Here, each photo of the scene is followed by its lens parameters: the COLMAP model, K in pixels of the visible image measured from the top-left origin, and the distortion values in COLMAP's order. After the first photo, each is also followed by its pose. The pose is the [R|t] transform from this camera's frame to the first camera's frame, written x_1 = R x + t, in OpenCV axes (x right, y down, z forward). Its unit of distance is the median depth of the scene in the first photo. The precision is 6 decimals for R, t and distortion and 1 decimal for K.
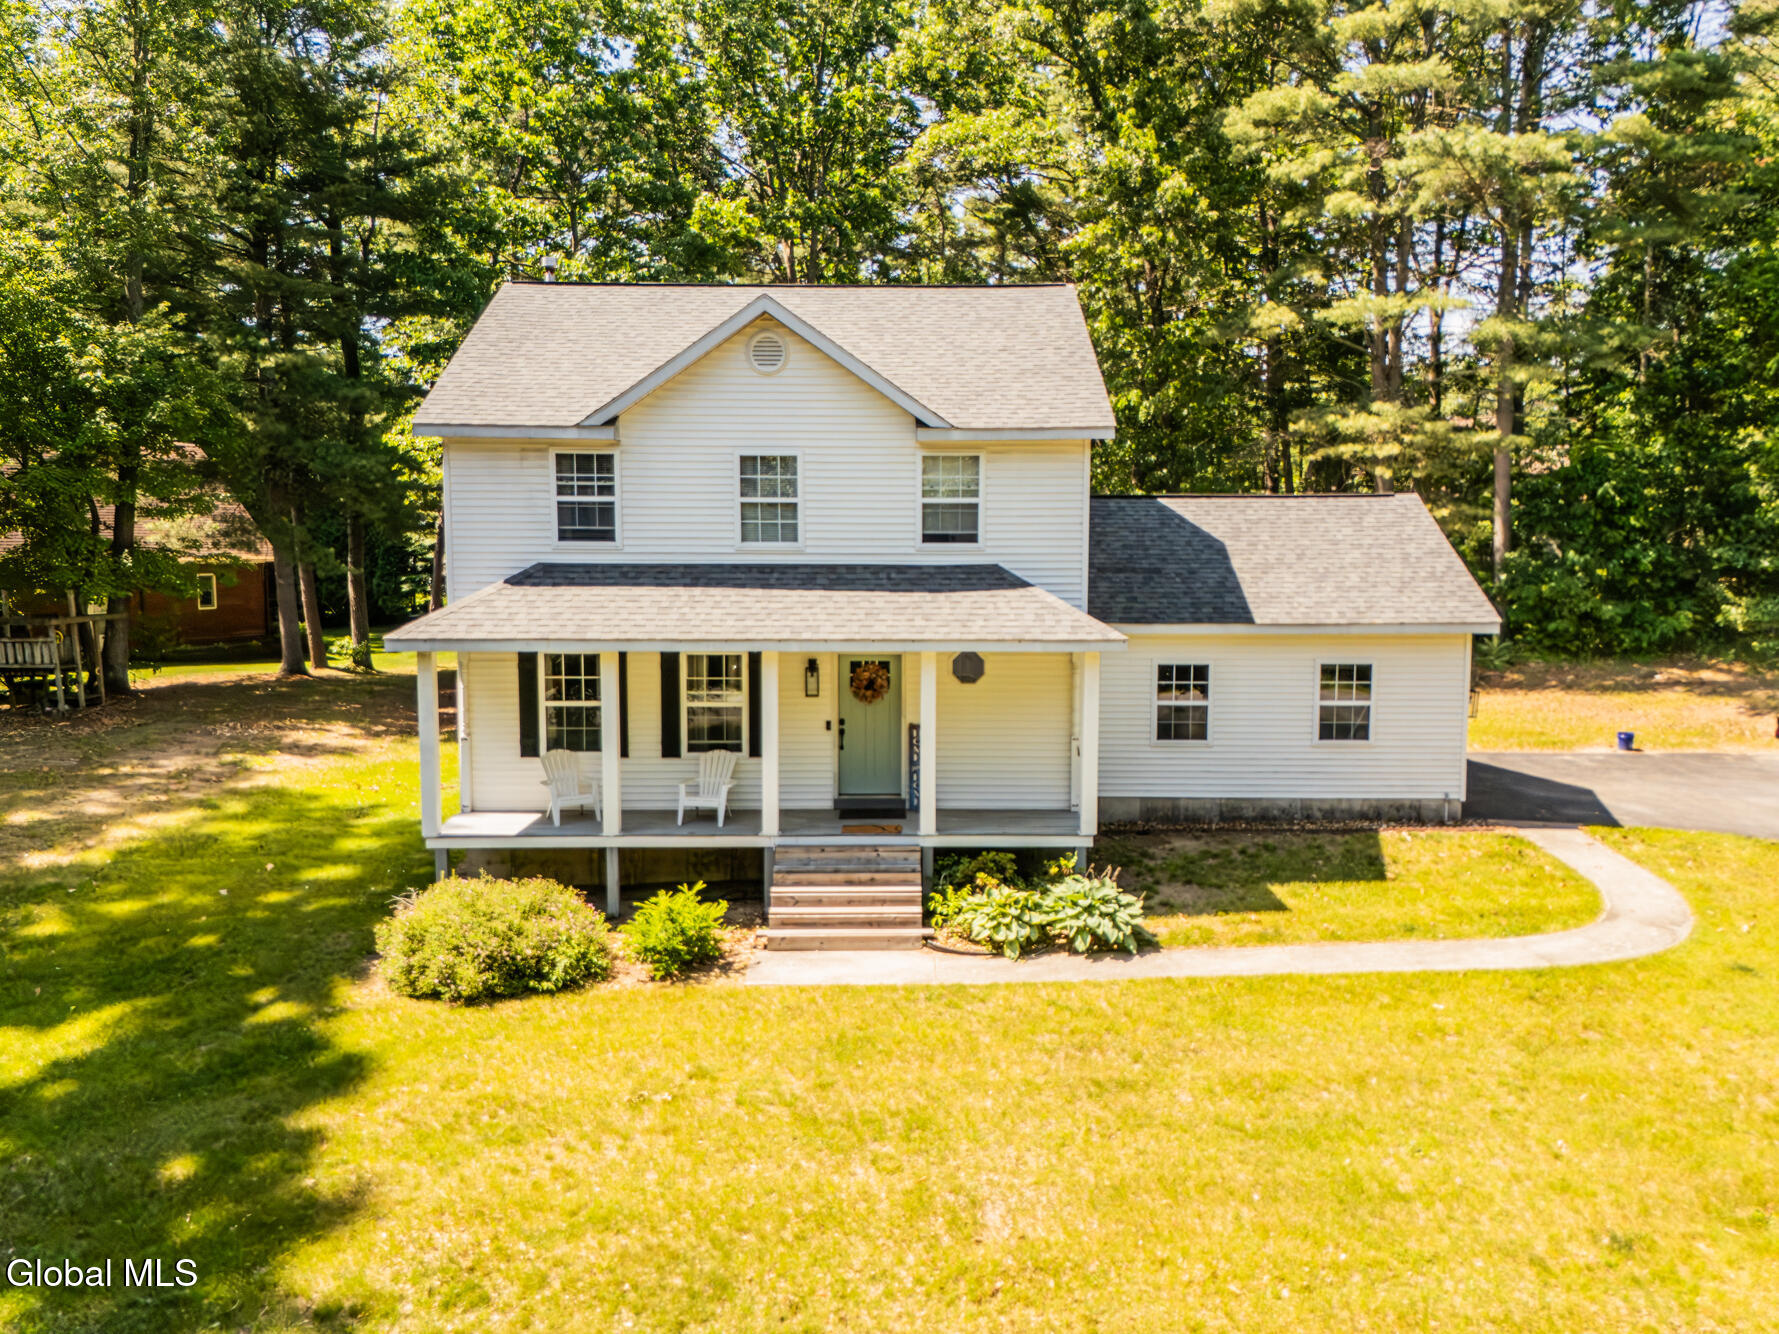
lens RADIAL K [[1299.2, 0, 885.0], [0, 1299.2, 668.2], [0, 0, 1]] dist [0.102481, -0.149611]
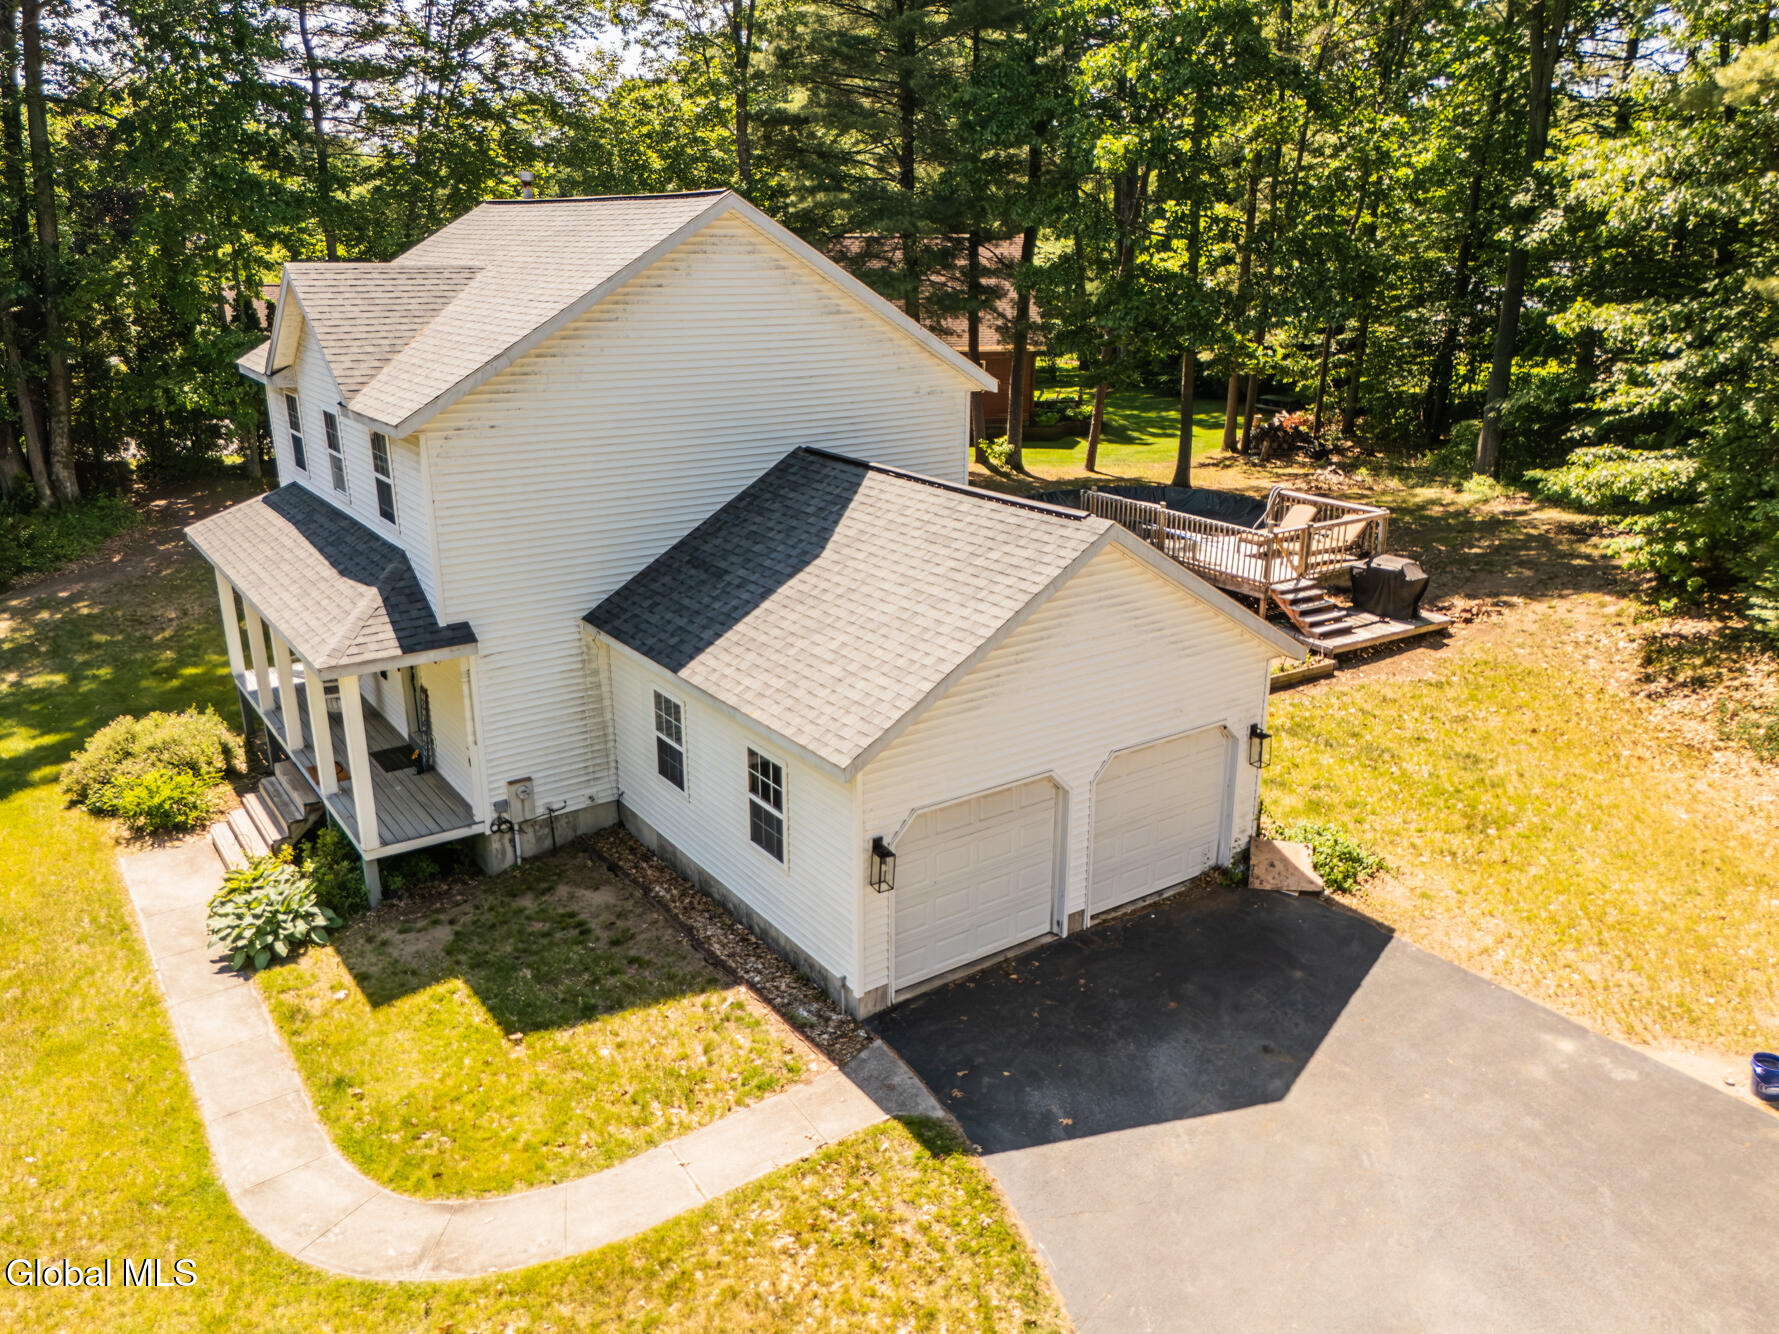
lens RADIAL K [[1301.2, 0, 889.5], [0, 1301.2, 667.0], [0, 0, 1]] dist [0.118099, -0.142173]
pose [[0.578804, 0.255803, -0.774307, 1.069960], [-0.079330, 0.962685, 0.258736, -0.278449], [0.811599, -0.088331, 0.577499, 0.725242]]
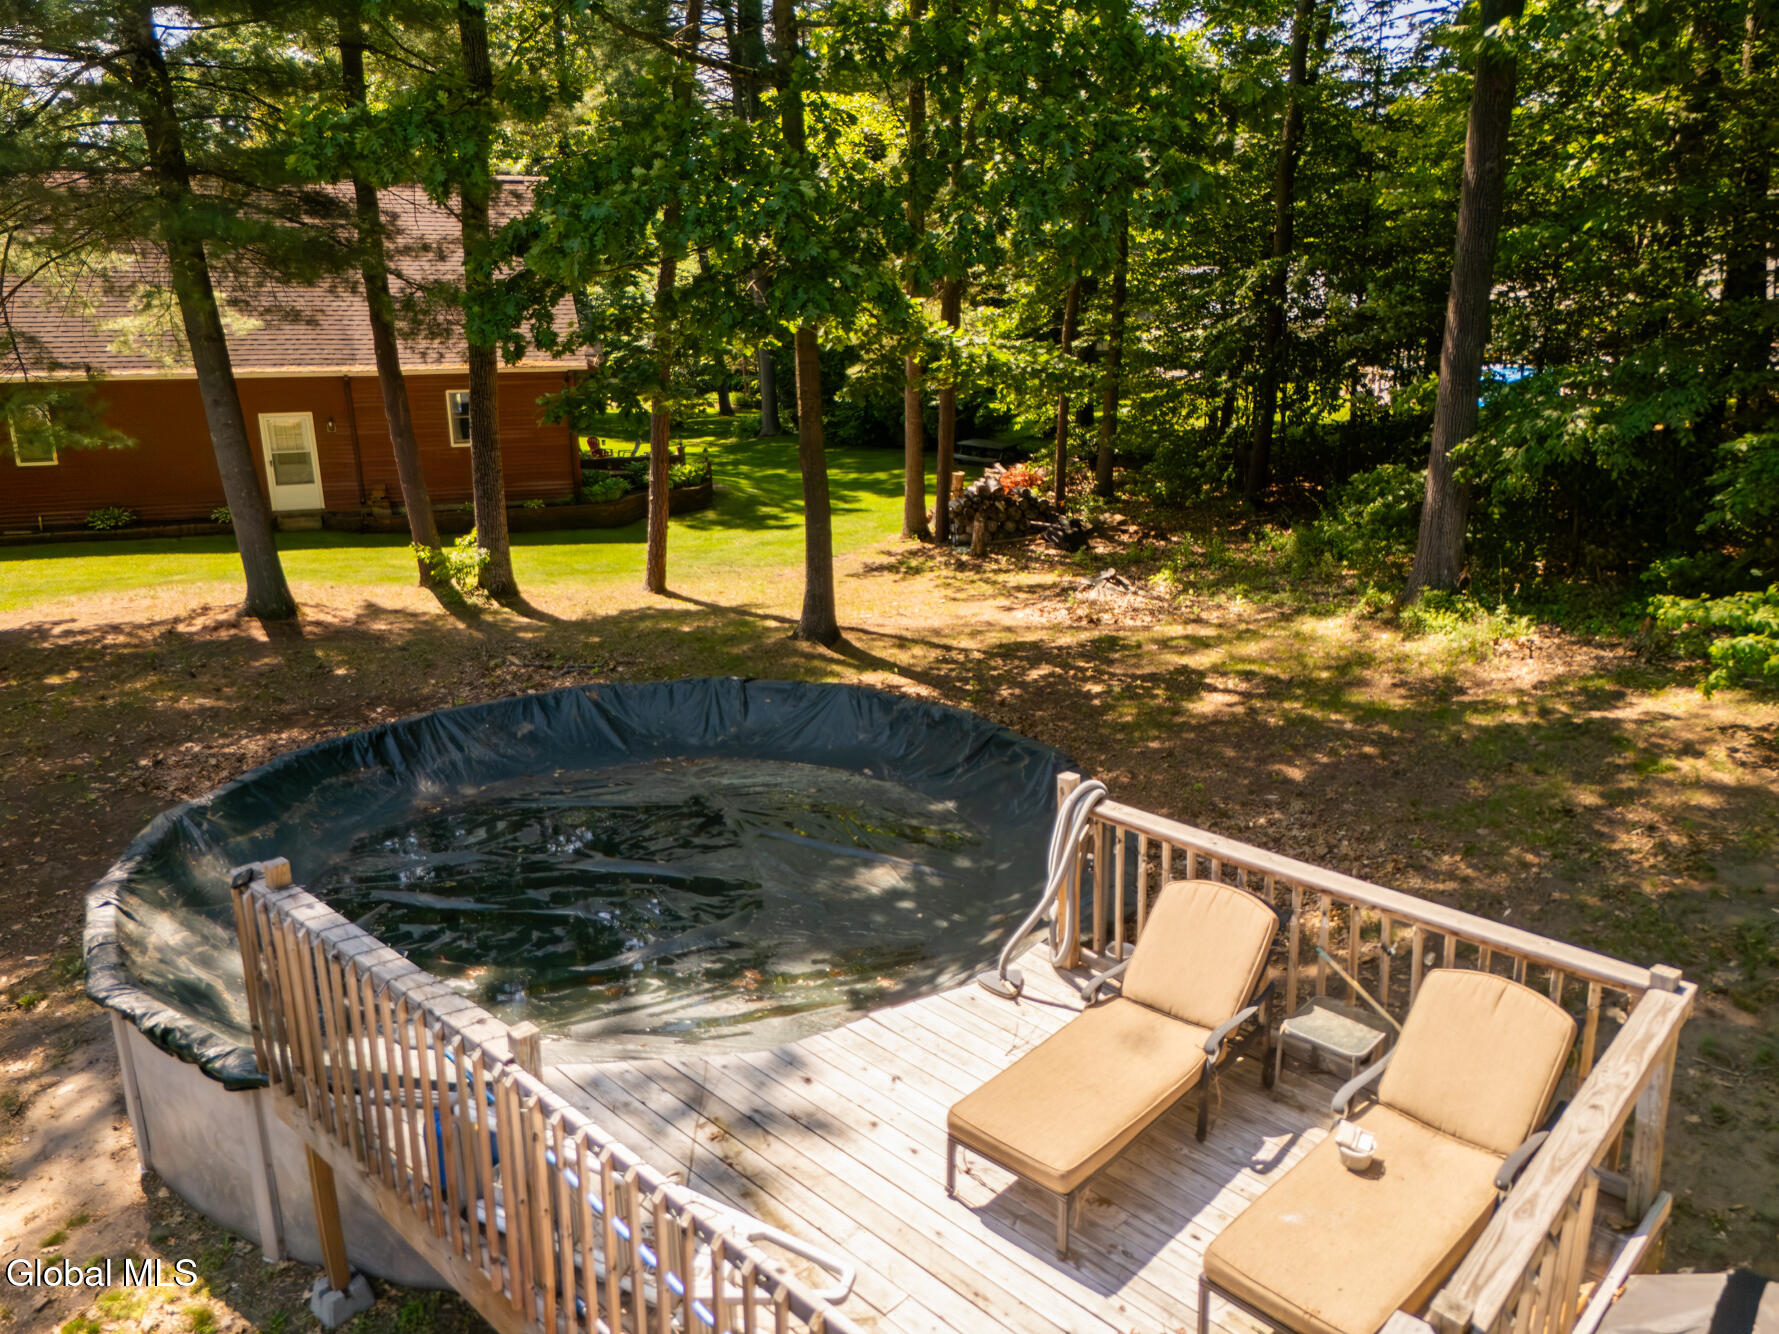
lens RADIAL K [[1299.2, 0, 885.0], [0, 1299.2, 668.2], [0, 0, 1]] dist [0.102481, -0.149611]
pose [[0.743783, 0.178254, -0.644215, 0.197479], [-0.056483, 0.977099, 0.205149, -0.218545], [0.666031, -0.116199, 0.736818, 1.791402]]
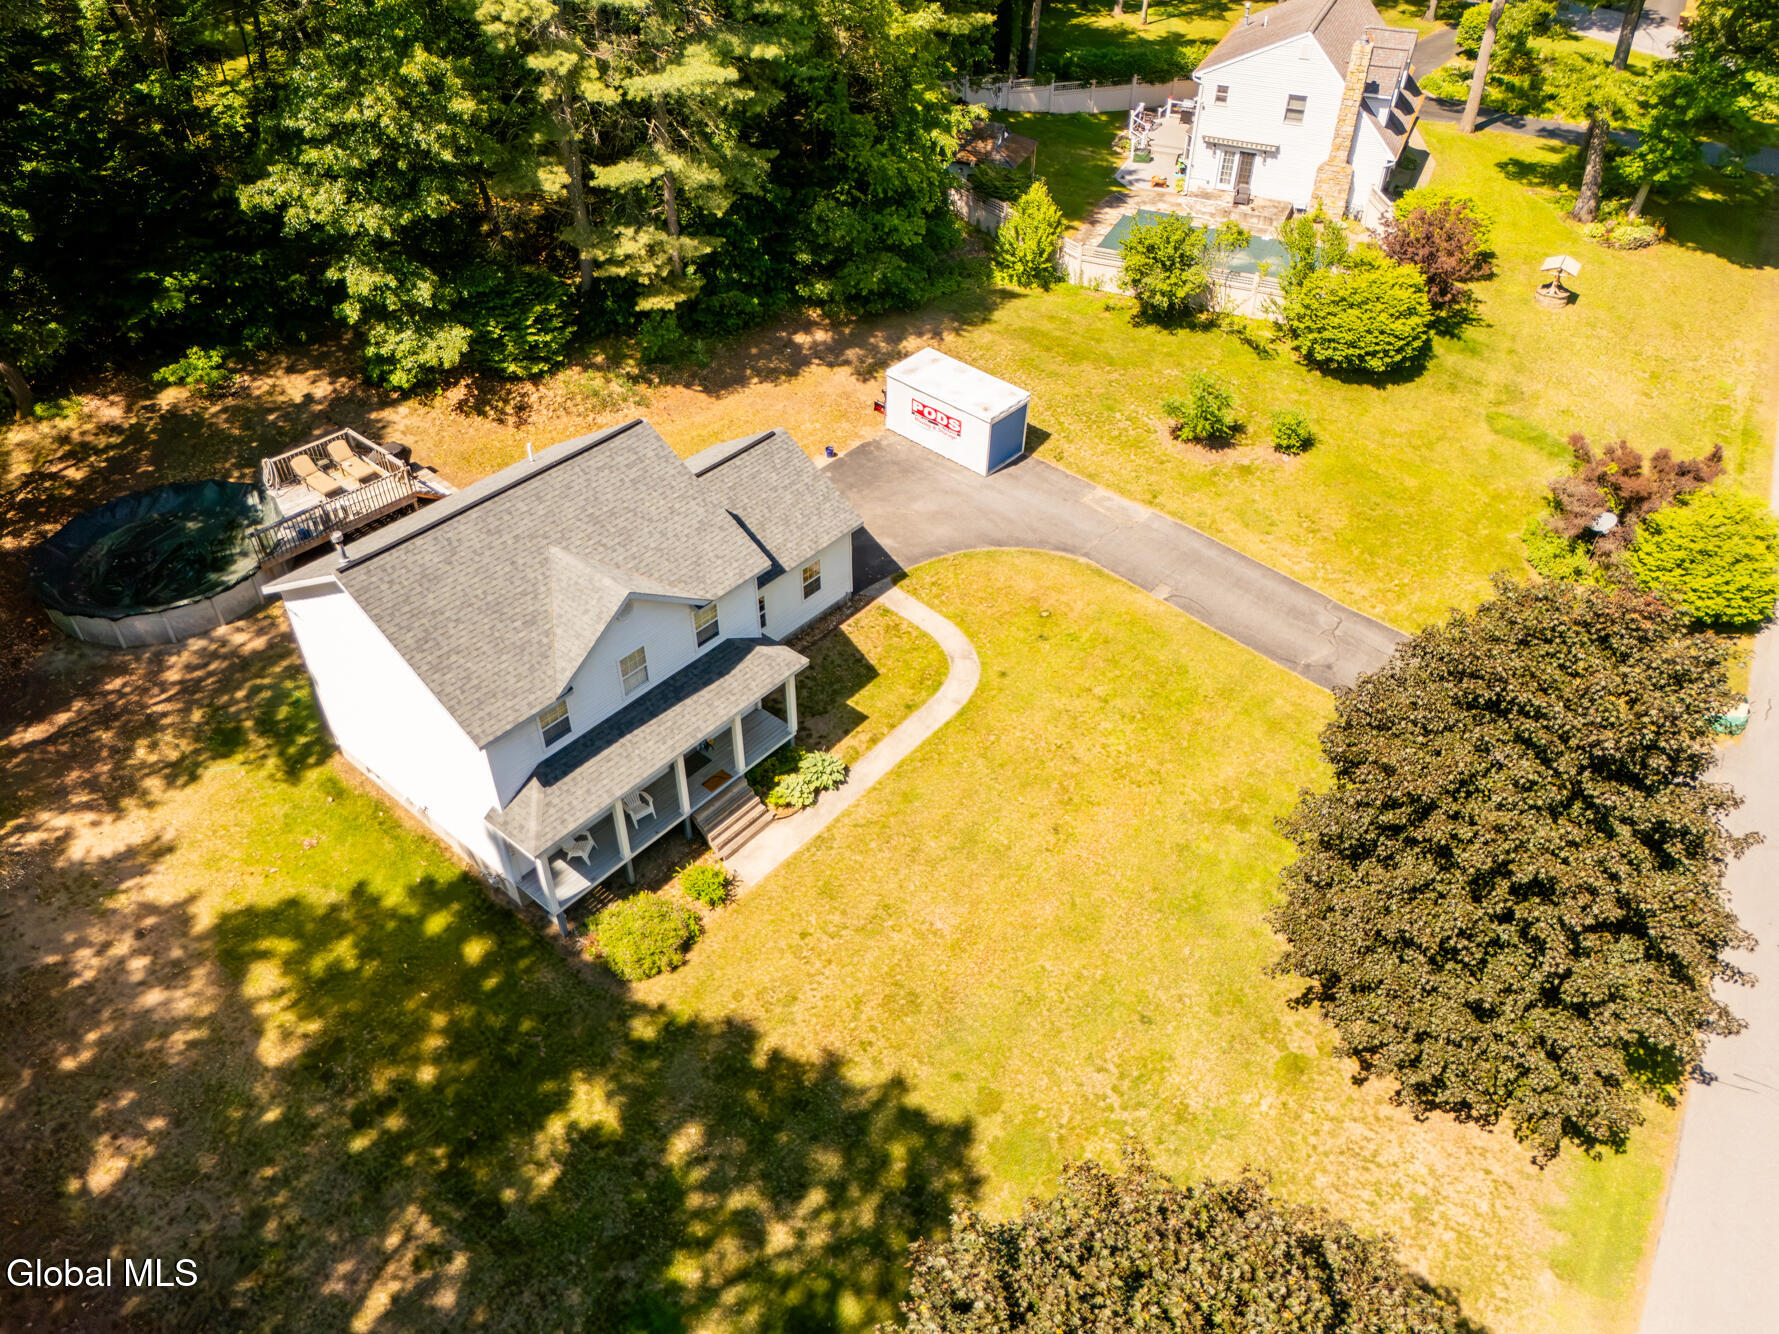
lens RADIAL K [[1257.9, 0, 889.9], [0, 1257.9, 687.1], [0, 0, 1]] dist [0.081553, -0.092317]
pose [[0.647672, -0.503395, 0.571939, -0.886797], [0.069838, 0.786718, 0.613349, -1.180469], [-0.758712, -0.357306, 0.544691, -0.253147]]
